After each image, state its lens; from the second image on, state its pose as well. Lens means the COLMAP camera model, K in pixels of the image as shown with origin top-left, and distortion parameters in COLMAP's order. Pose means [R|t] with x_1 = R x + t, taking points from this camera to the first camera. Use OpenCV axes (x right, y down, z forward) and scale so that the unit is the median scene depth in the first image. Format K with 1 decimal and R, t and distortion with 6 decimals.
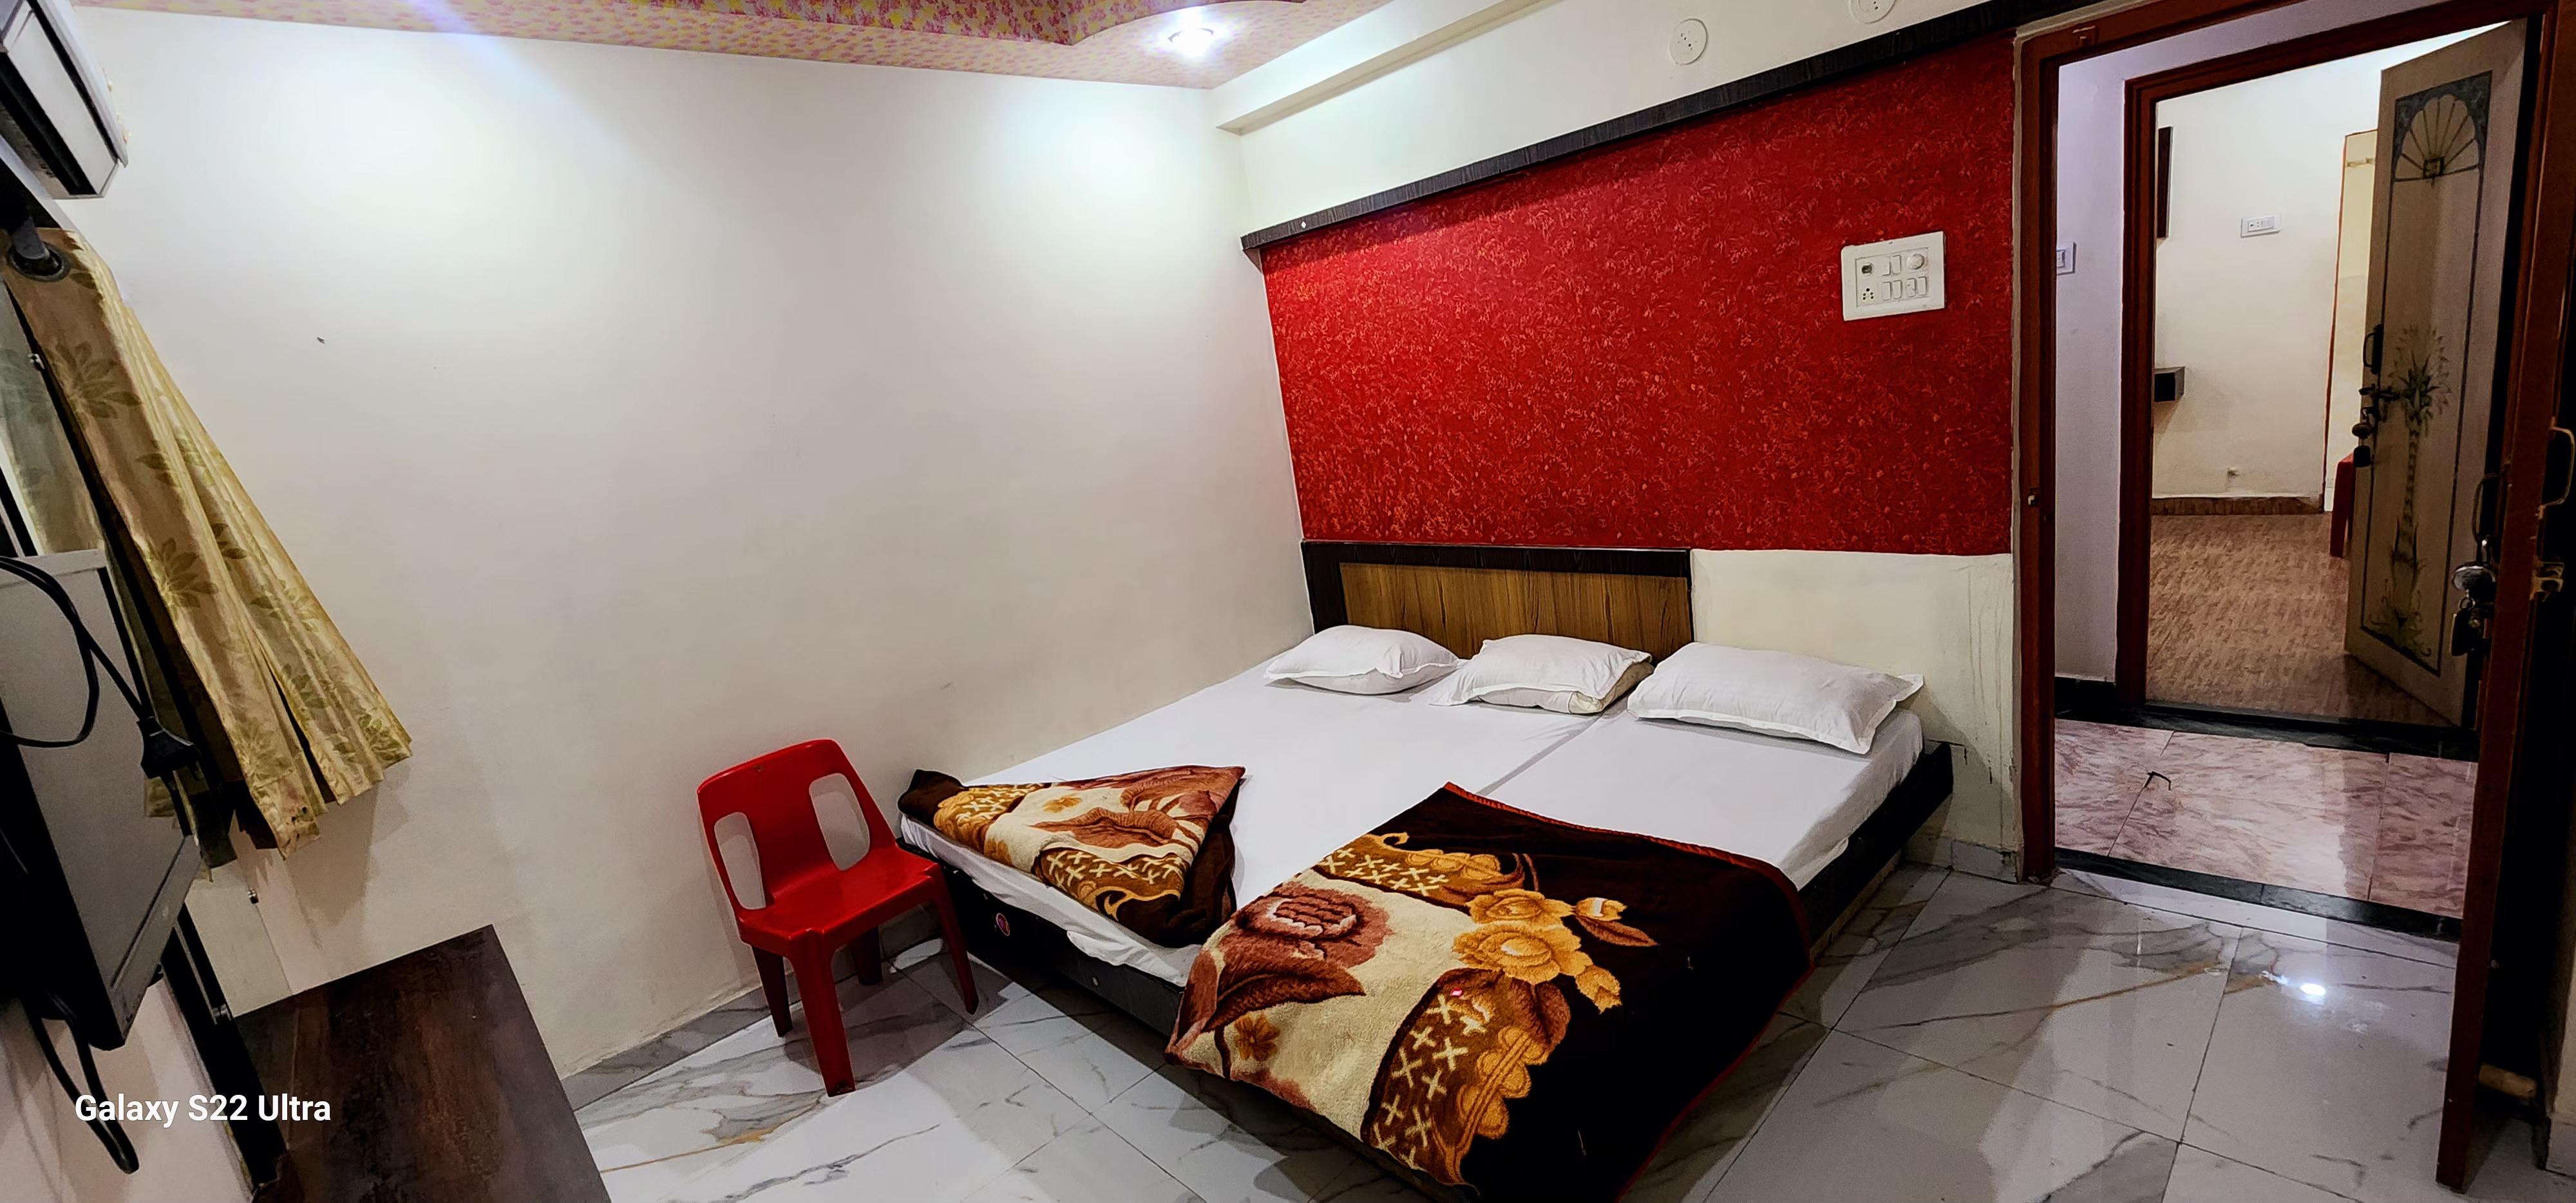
lens RADIAL K [[1054.9, 0, 1289.1], [0, 1054.9, 614.9], [0, 0, 1]] dist [-0.001056, 0.000431]
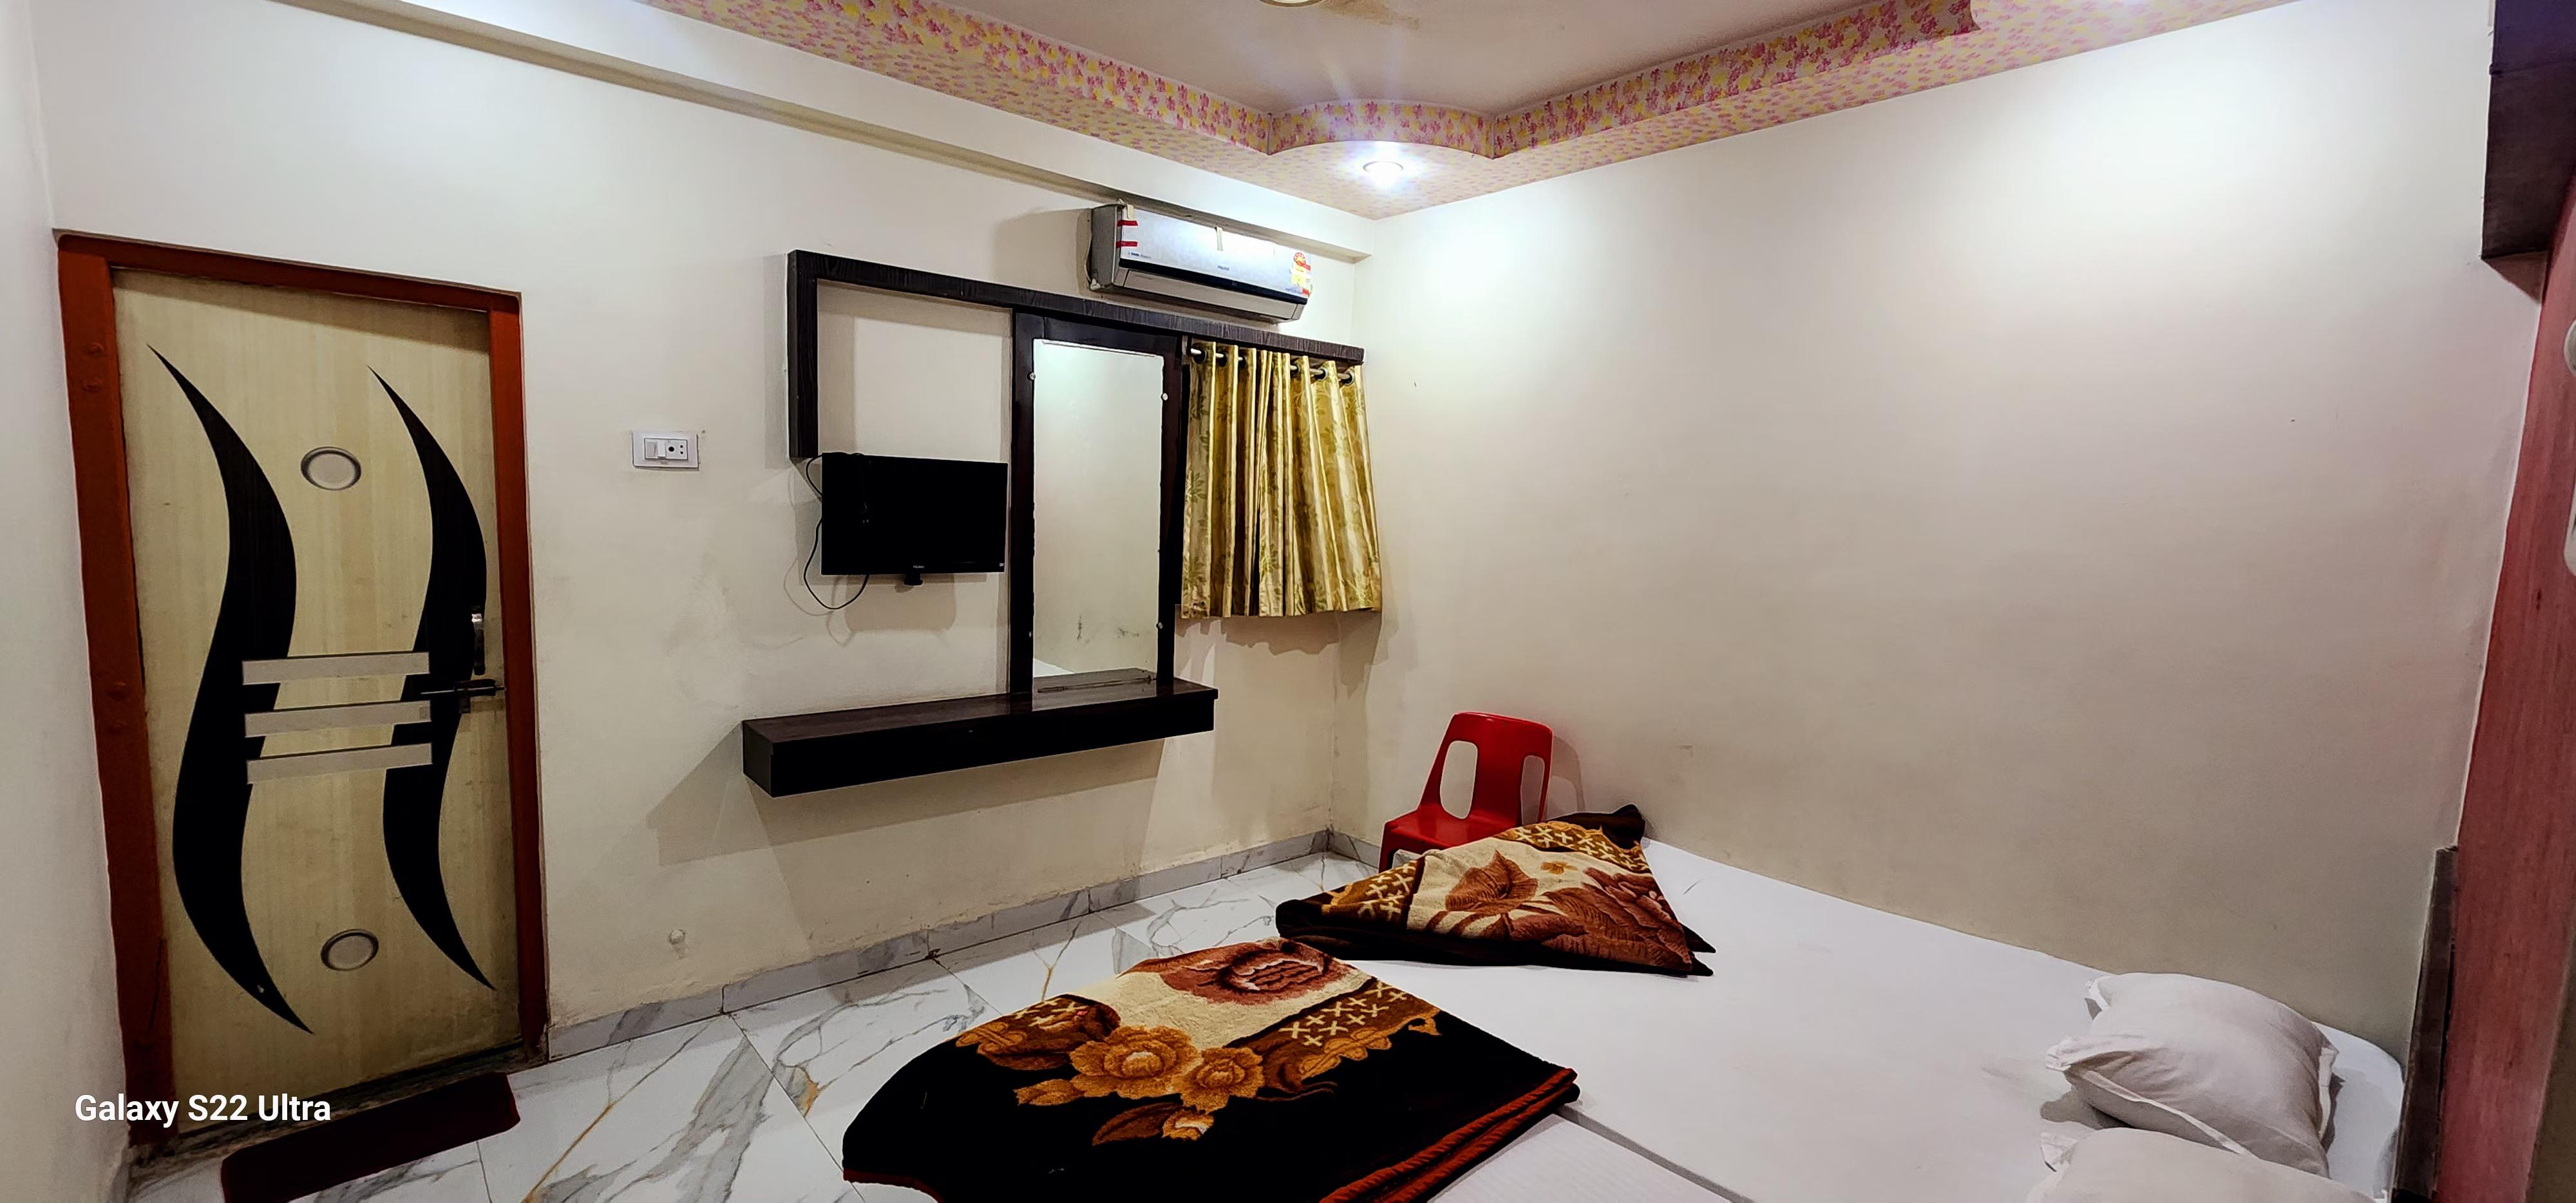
lens RADIAL K [[1054.9, 0, 1292.8], [0, 1054.9, 614.7], [0, 0, 1]] dist [-0.001056, 0.000431]
pose [[-0.028146, 0.256956, -0.966013, 0.855654], [-0.258087, 0.931762, 0.255365, -0.289260], [0.965712, 0.256503, 0.040092, 0.805657]]
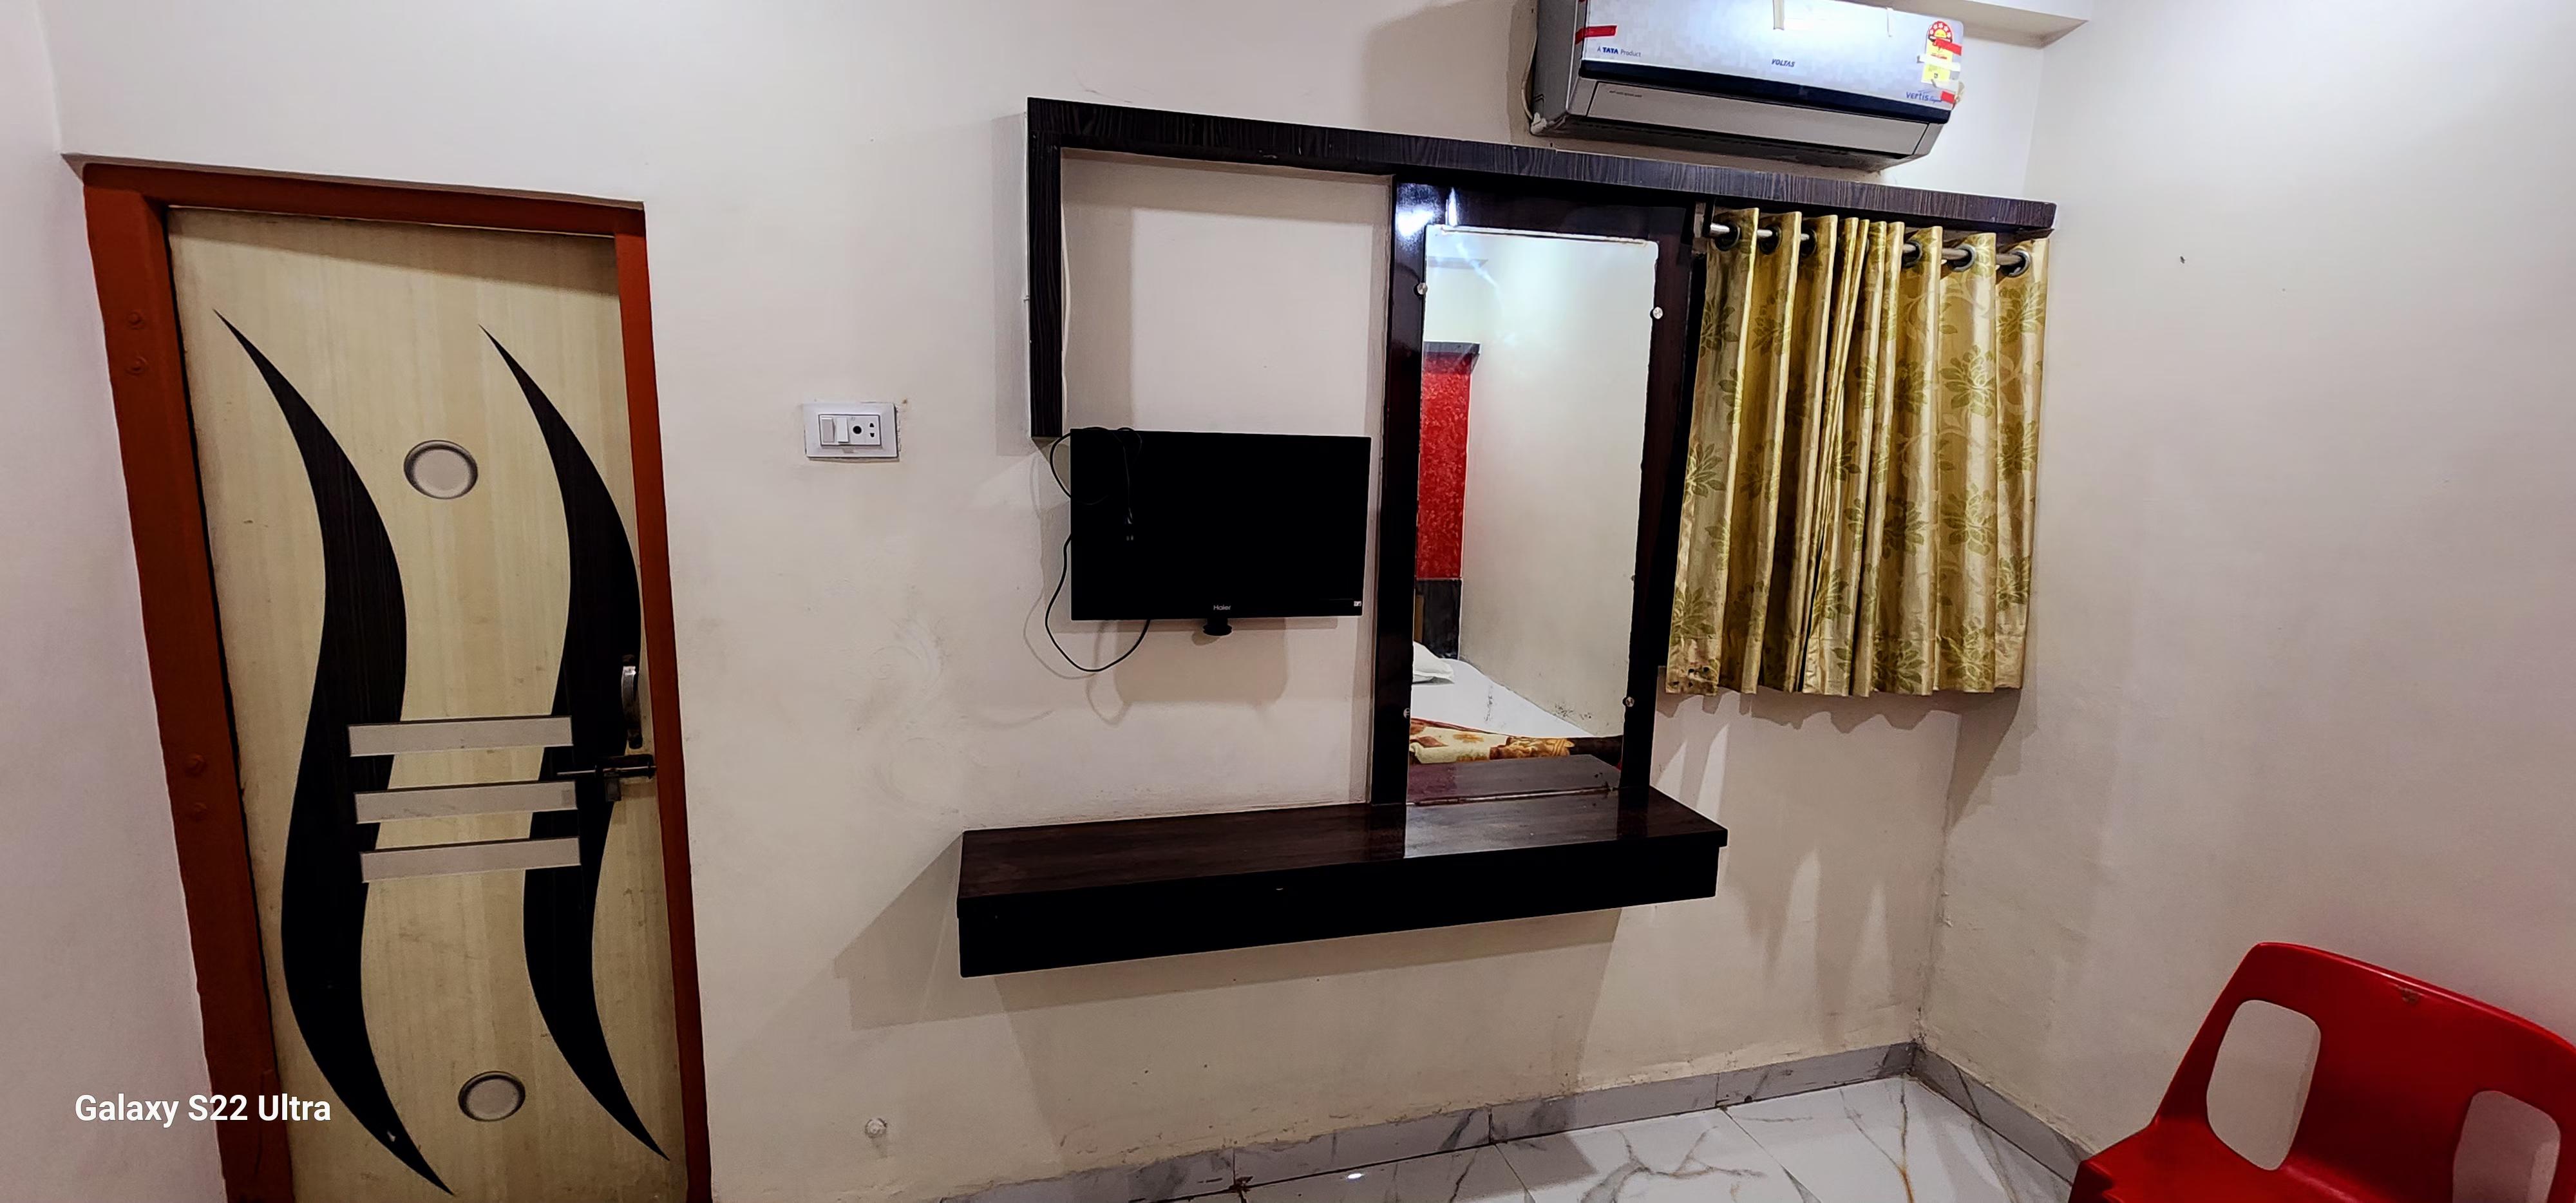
lens RADIAL K [[1054.9, 0, 1298.0], [0, 1054.9, 604.3], [0, 0, 1]] dist [-0.001056, 0.000431]
pose [[-0.466183, 0.275409, -0.840728, 0.248336], [-0.154024, 0.910530, 0.383681, -0.215452], [0.871177, 0.308358, -0.382054, 0.756563]]
